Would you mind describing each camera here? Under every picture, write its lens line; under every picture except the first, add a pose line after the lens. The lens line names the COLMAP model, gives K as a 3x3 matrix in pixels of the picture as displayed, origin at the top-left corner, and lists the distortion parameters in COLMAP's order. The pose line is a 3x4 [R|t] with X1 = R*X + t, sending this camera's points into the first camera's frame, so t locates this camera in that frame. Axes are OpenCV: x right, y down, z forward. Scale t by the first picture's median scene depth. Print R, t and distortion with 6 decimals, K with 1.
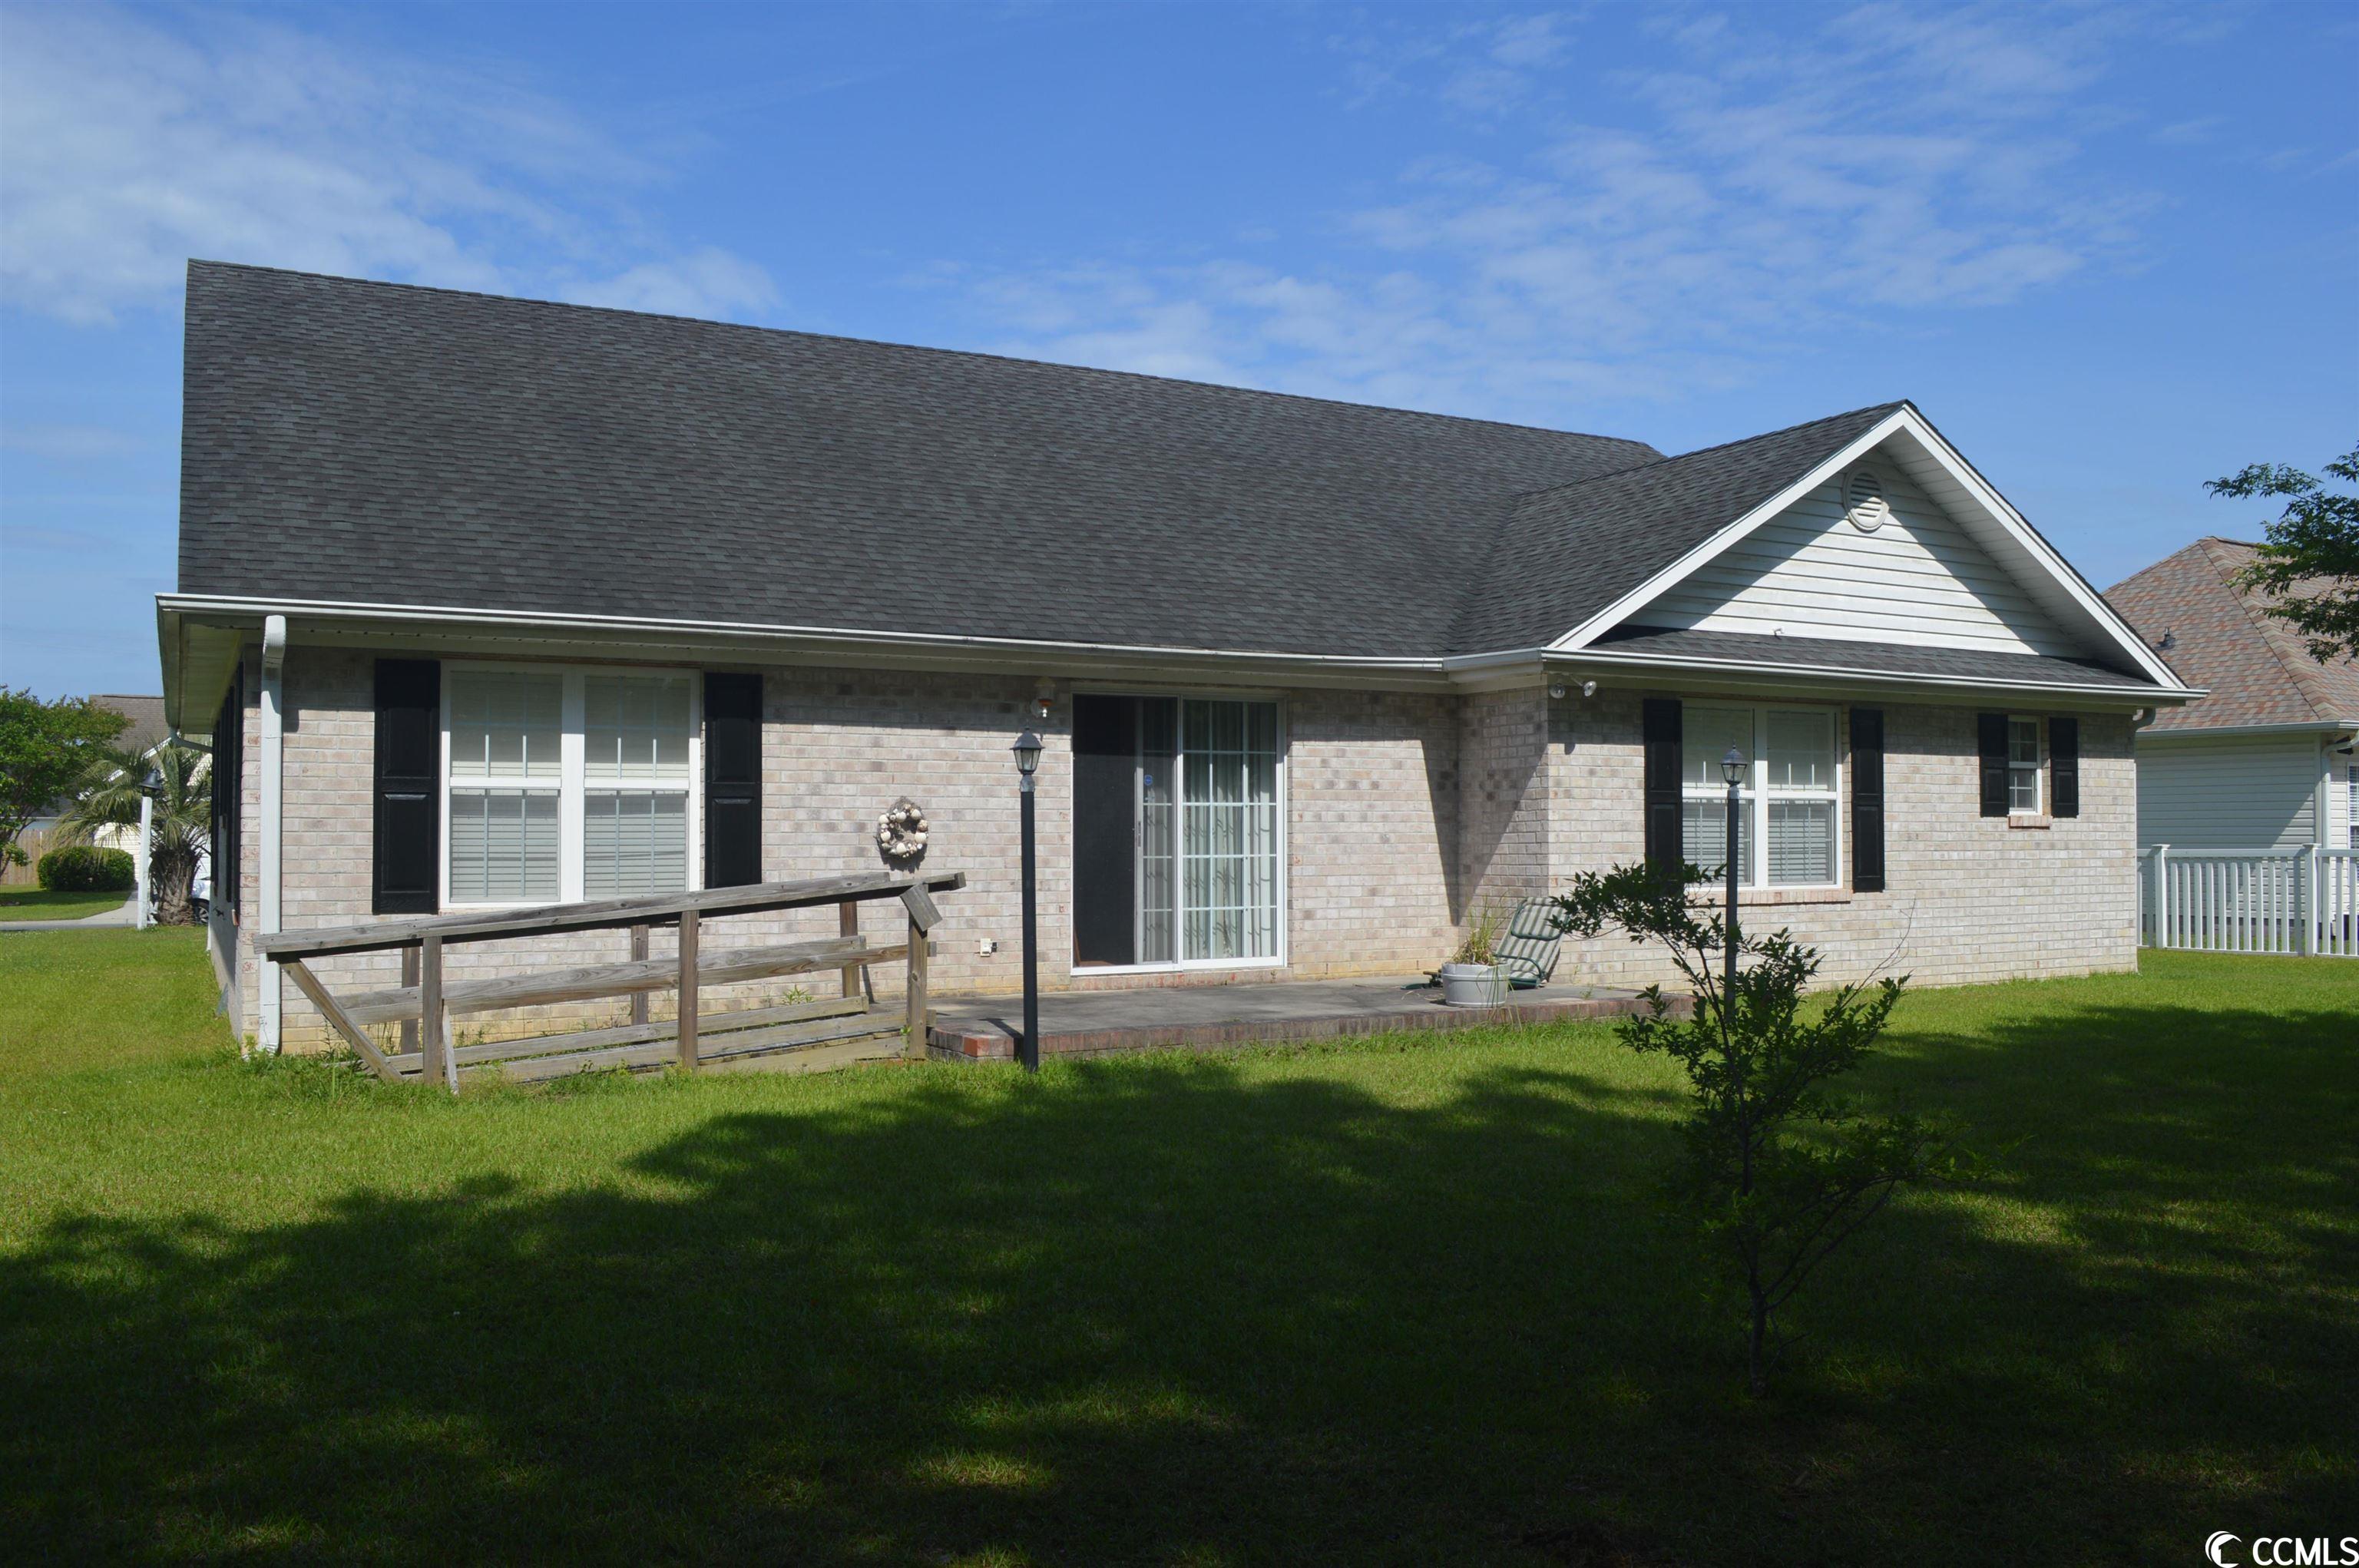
lens RADIAL K [[1888.3, 0, 1179.5], [0, 1888.3, 784.0], [0, 0, 1]] dist [-0.129947, 0.036744]
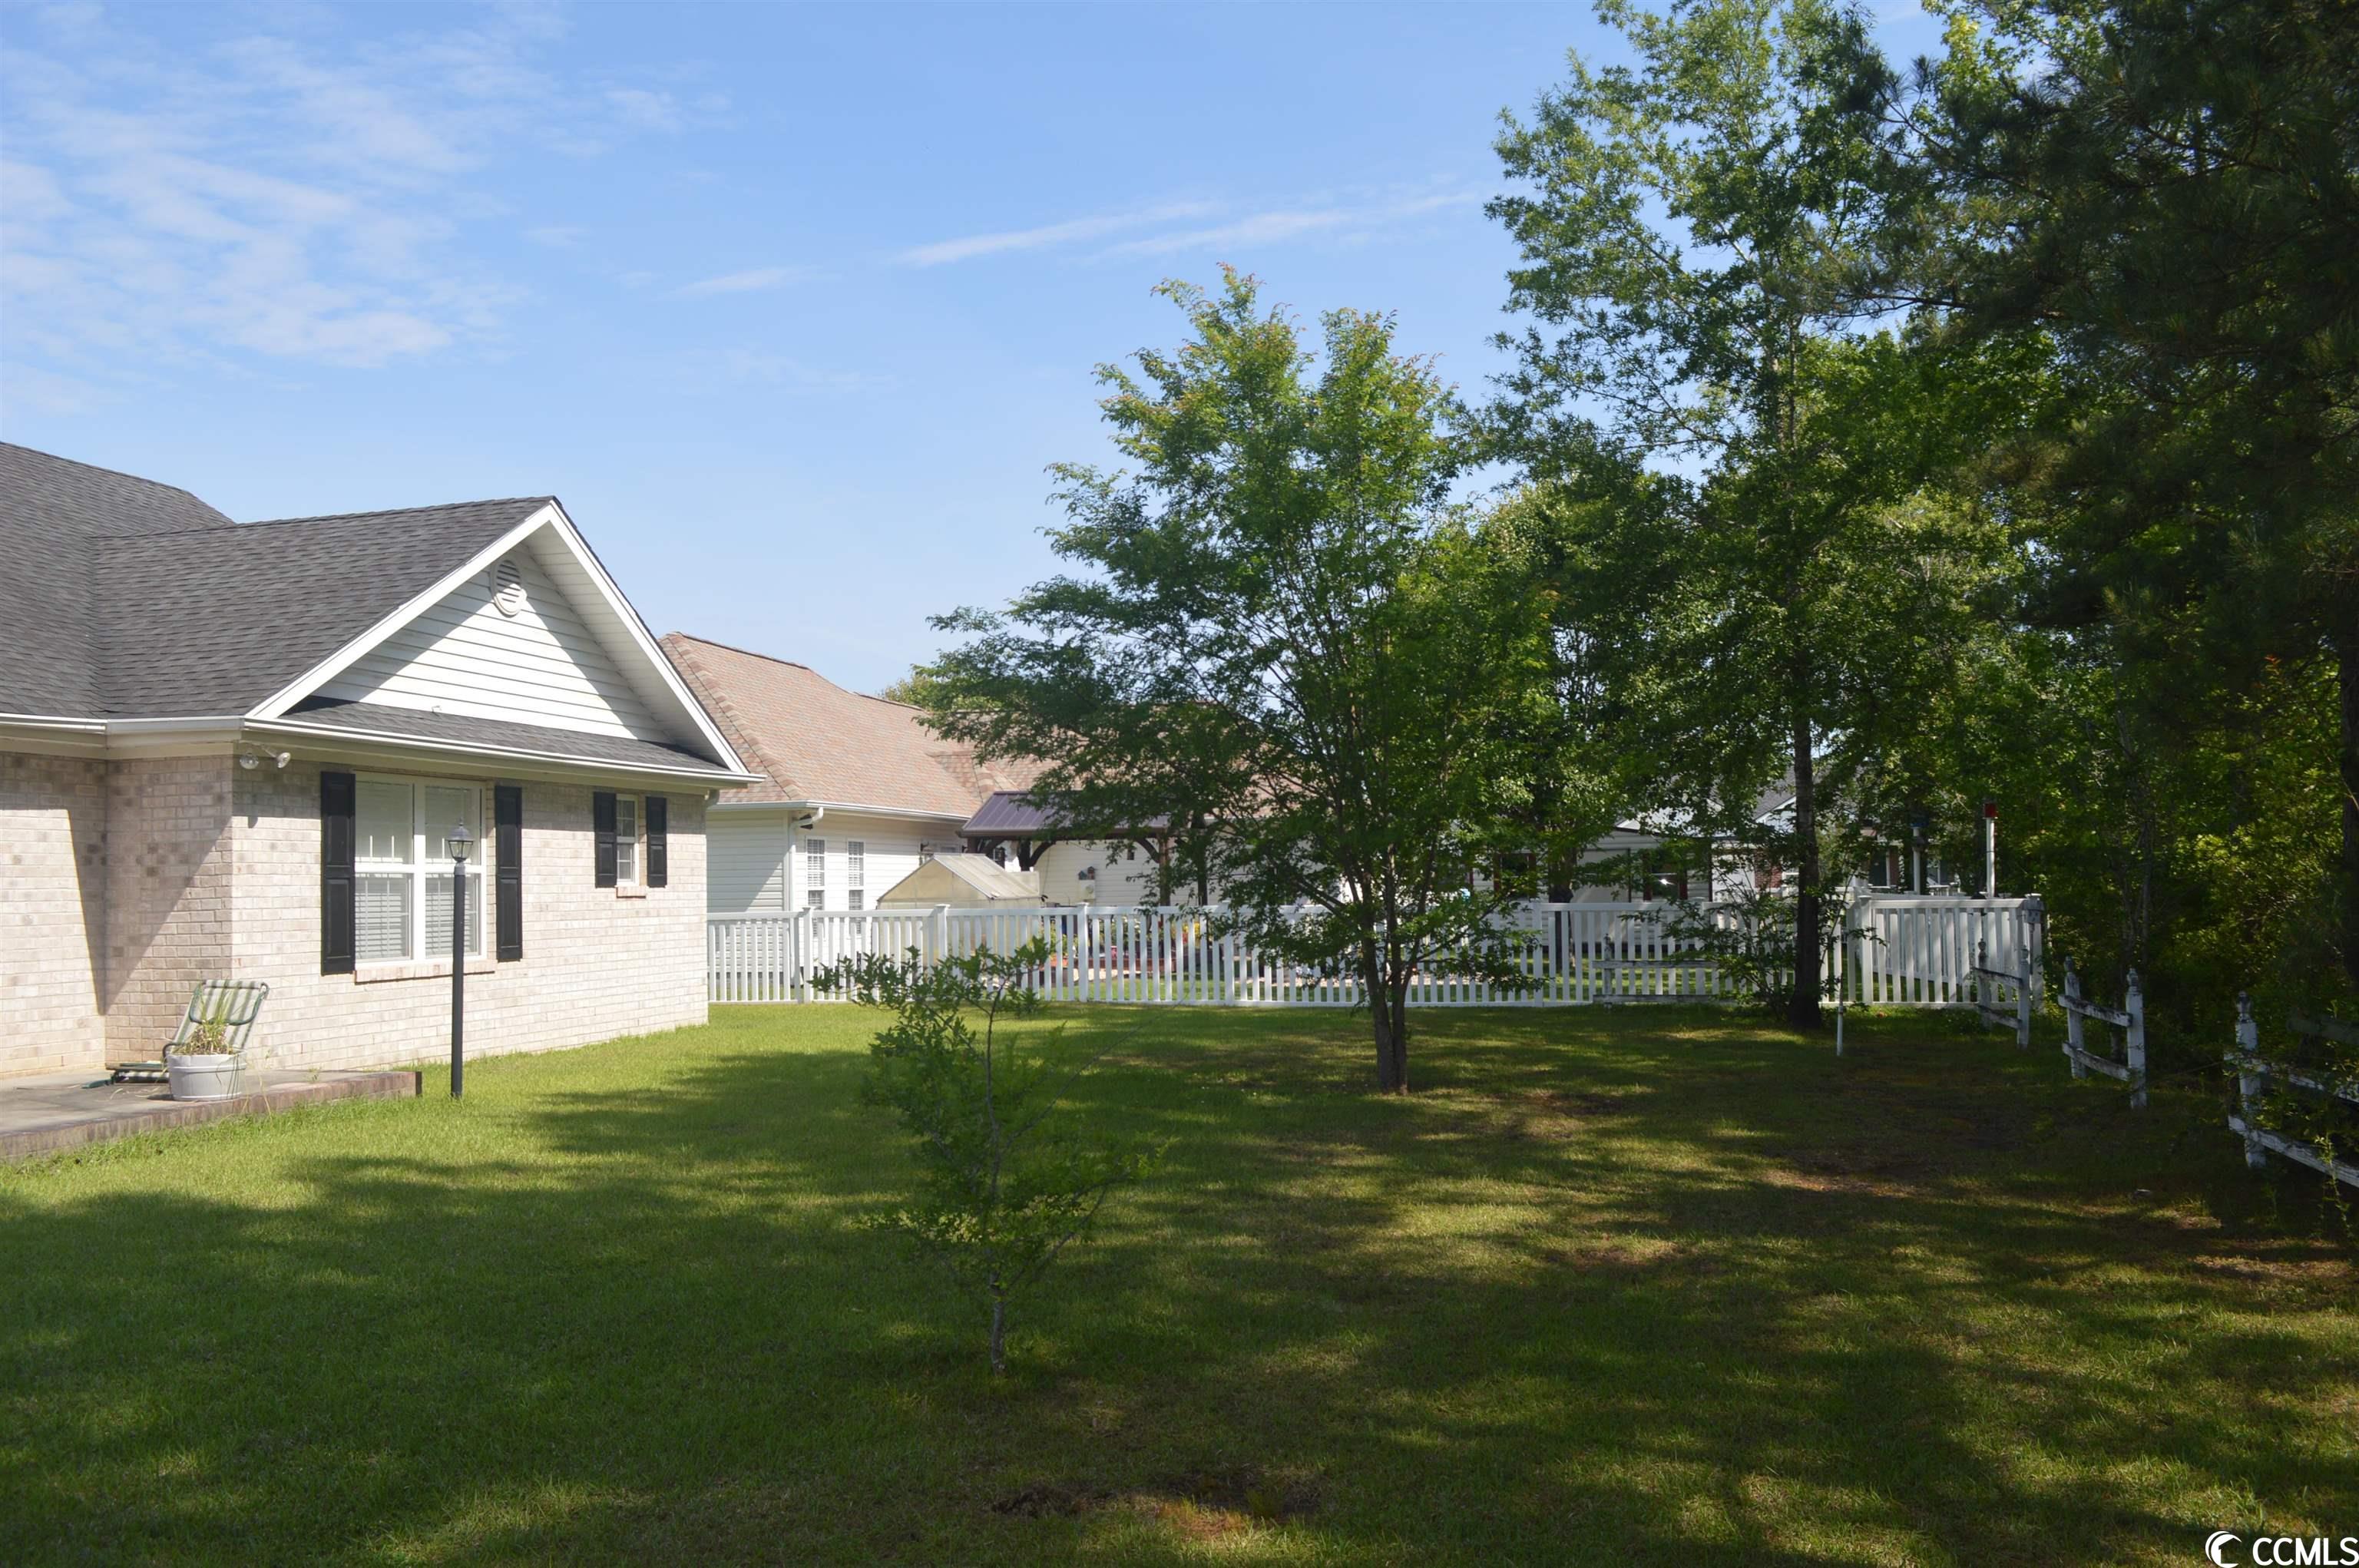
lens RADIAL K [[1889.4, 0, 1184.6], [0, 1889.4, 789.6], [0, 0, 1]] dist [-0.083680, 0.016485]
pose [[0.648350, 0.026140, 0.760893, -0.183870], [-0.003424, 0.999500, -0.031420, -0.006695], [-0.761335, 0.017766, 0.648116, 0.027901]]
